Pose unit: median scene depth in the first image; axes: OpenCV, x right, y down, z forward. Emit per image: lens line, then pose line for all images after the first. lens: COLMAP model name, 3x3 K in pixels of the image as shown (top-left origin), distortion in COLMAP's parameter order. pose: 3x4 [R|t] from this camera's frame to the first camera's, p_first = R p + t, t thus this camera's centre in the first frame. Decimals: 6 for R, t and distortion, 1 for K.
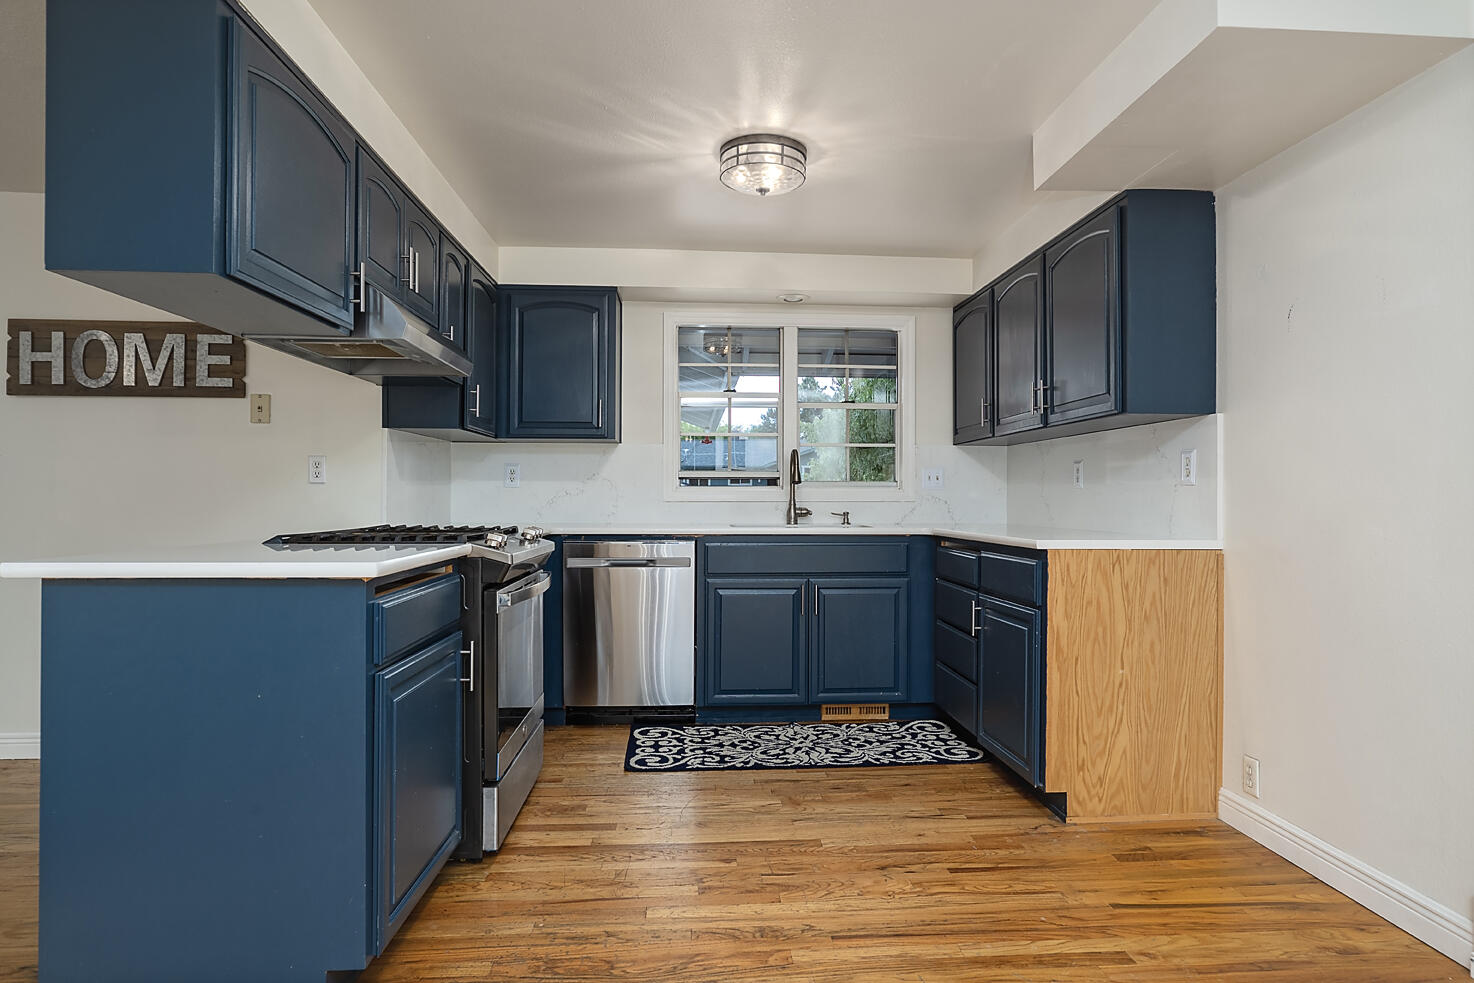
lens RADIAL K [[816.5, 0, 743.3], [0, 816.5, 490.5], [0, 0, 1]] dist [-0.028634, 0.018767]
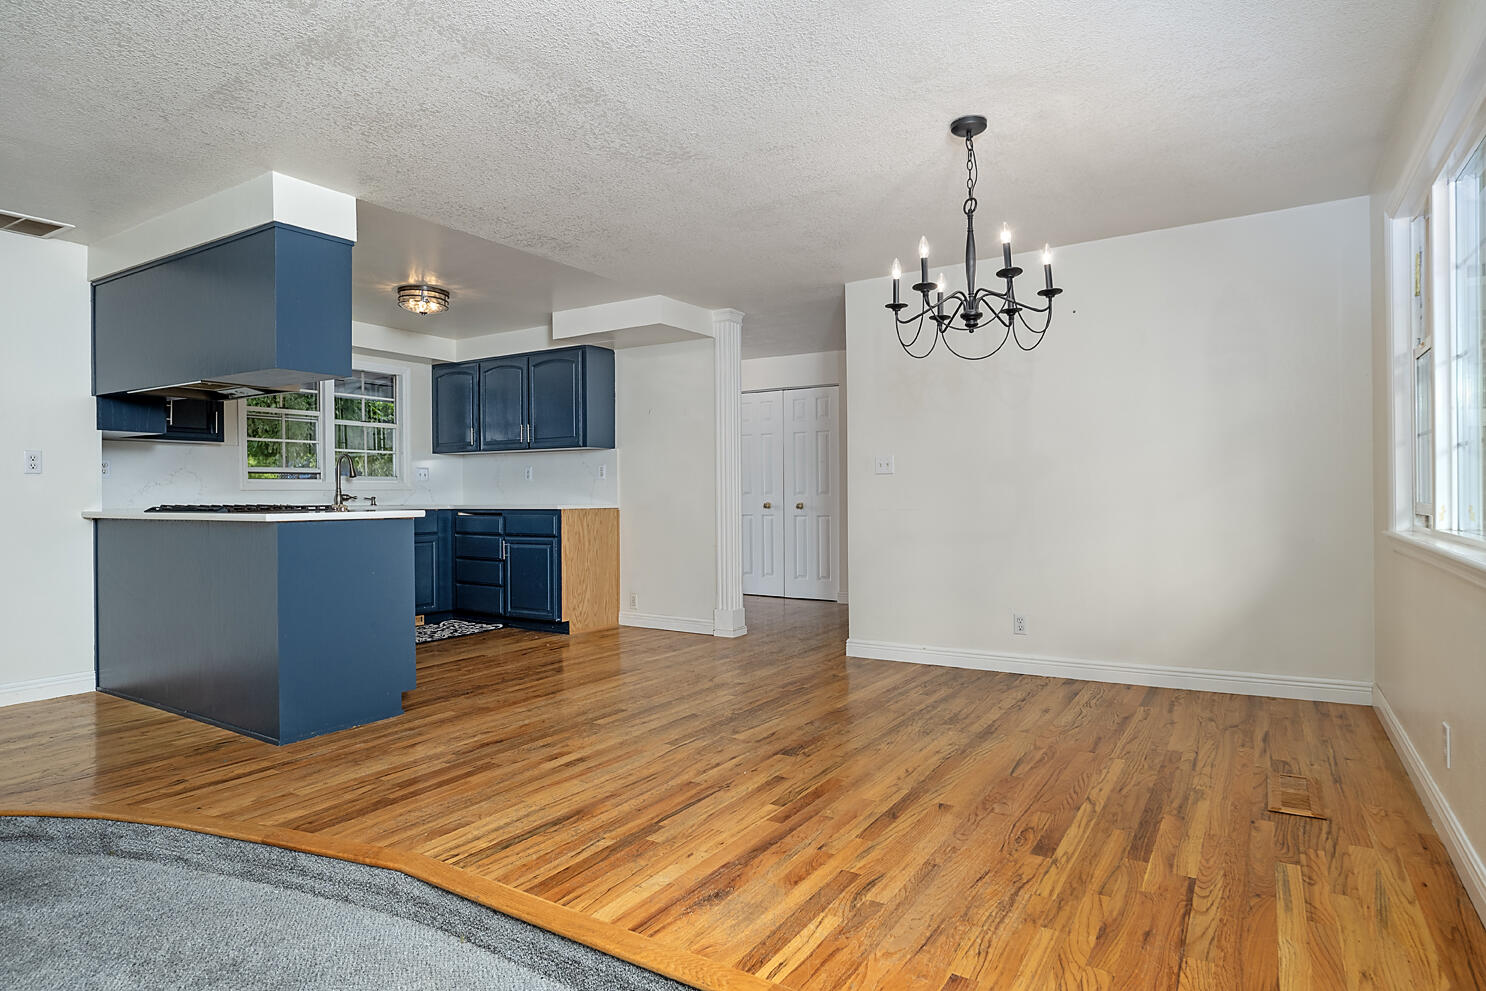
lens RADIAL K [[823.1, 0, 749.4], [0, 823.1, 494.5], [0, 0, 1]] dist [-0.028634, 0.018767]
pose [[0.591560, -0.008527, 0.806216, -0.893017], [0.001166, 0.999952, 0.009720, 0.010892], [-0.806260, -0.004810, 0.591541, -0.565383]]
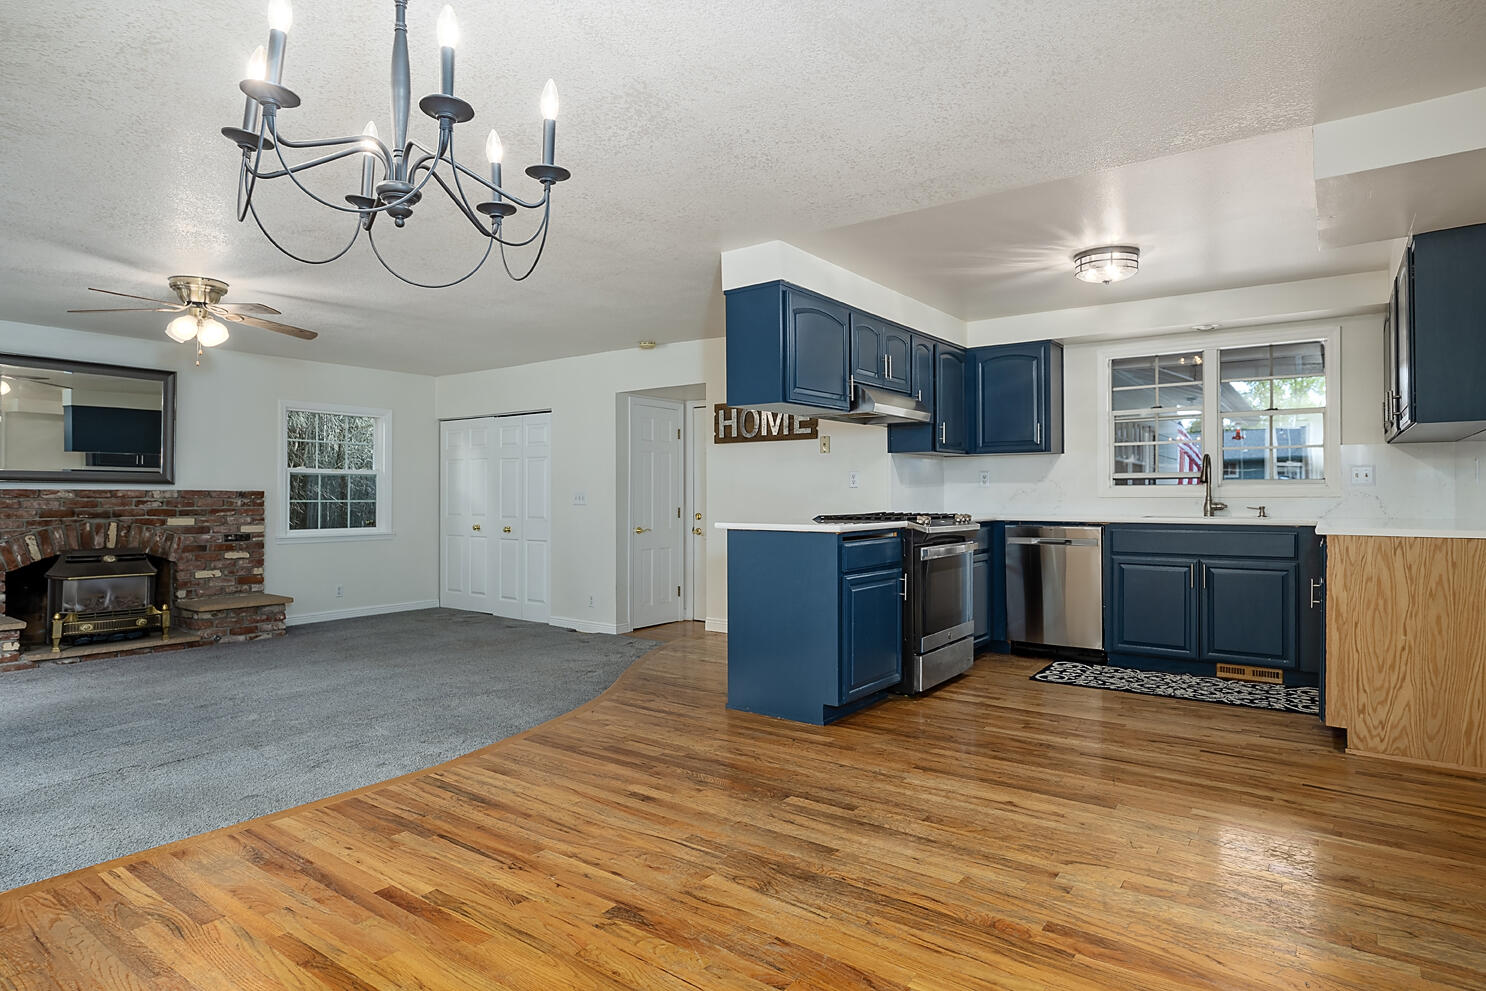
lens RADIAL K [[823.1, 0, 749.4], [0, 823.1, 494.5], [0, 0, 1]] dist [-0.028634, 0.018767]
pose [[0.768482, -0.005639, -0.639846, 0.408975], [0.012338, 0.999906, 0.006006, -0.007929], [0.639752, -0.012510, 0.768479, -0.458921]]
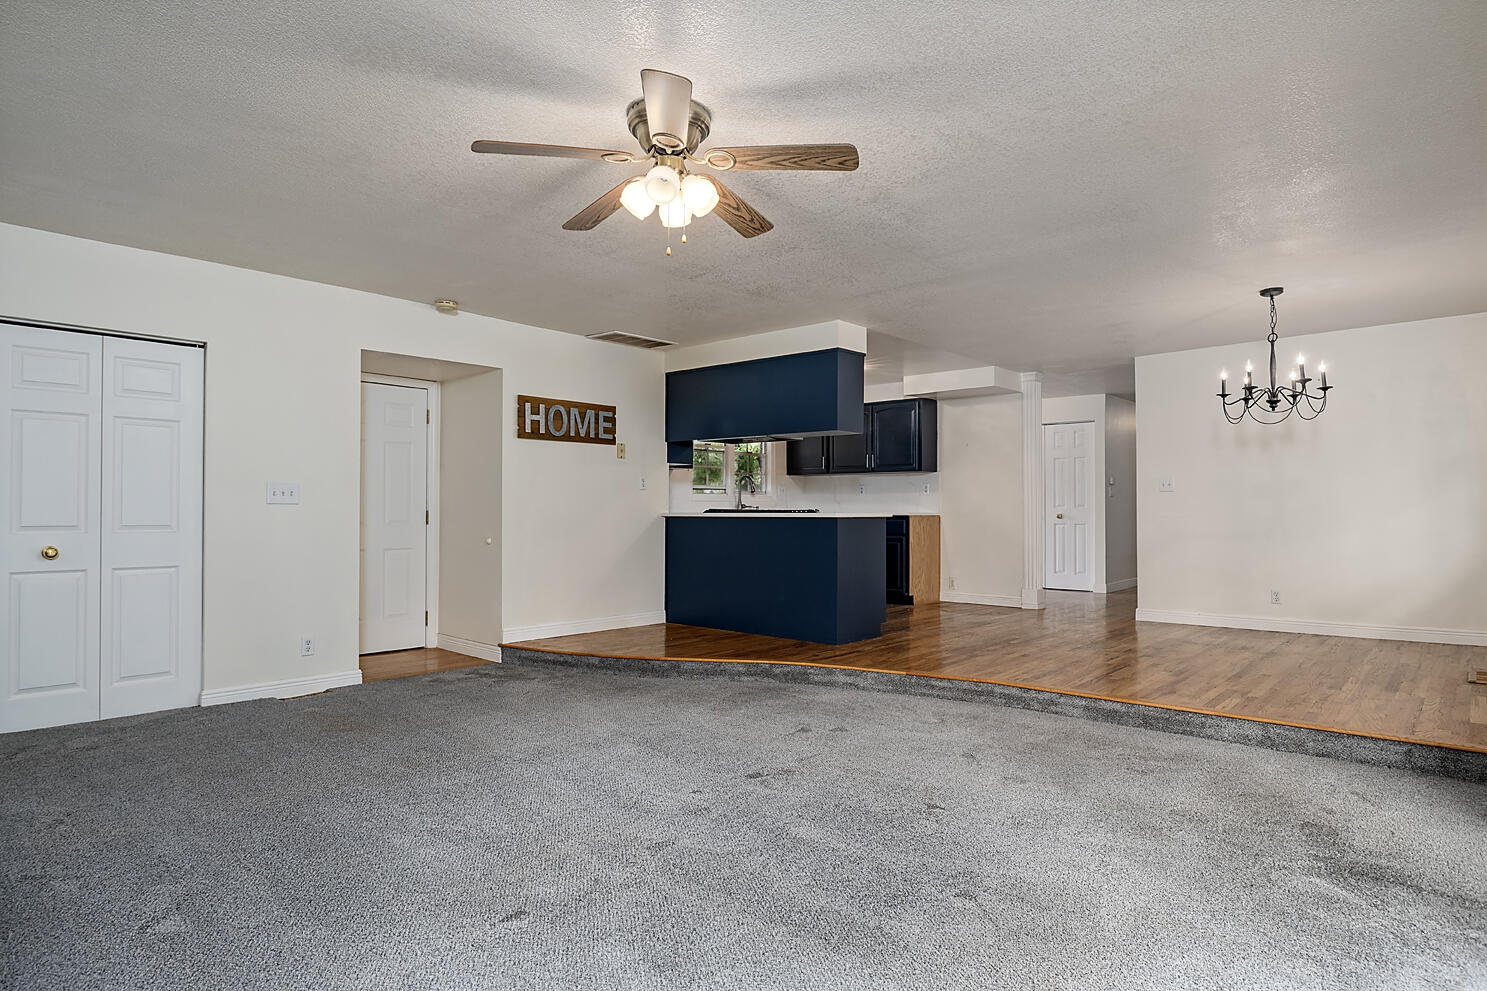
lens RADIAL K [[823.7, 0, 749.9], [0, 823.7, 494.5], [0, 0, 1]] dist [-0.028634, 0.018767]
pose [[0.719404, 0.009287, 0.694530, -1.798229], [-0.004441, 0.999952, -0.008771, 0.020094], [-0.694578, 0.003225, 0.719410, -0.652479]]
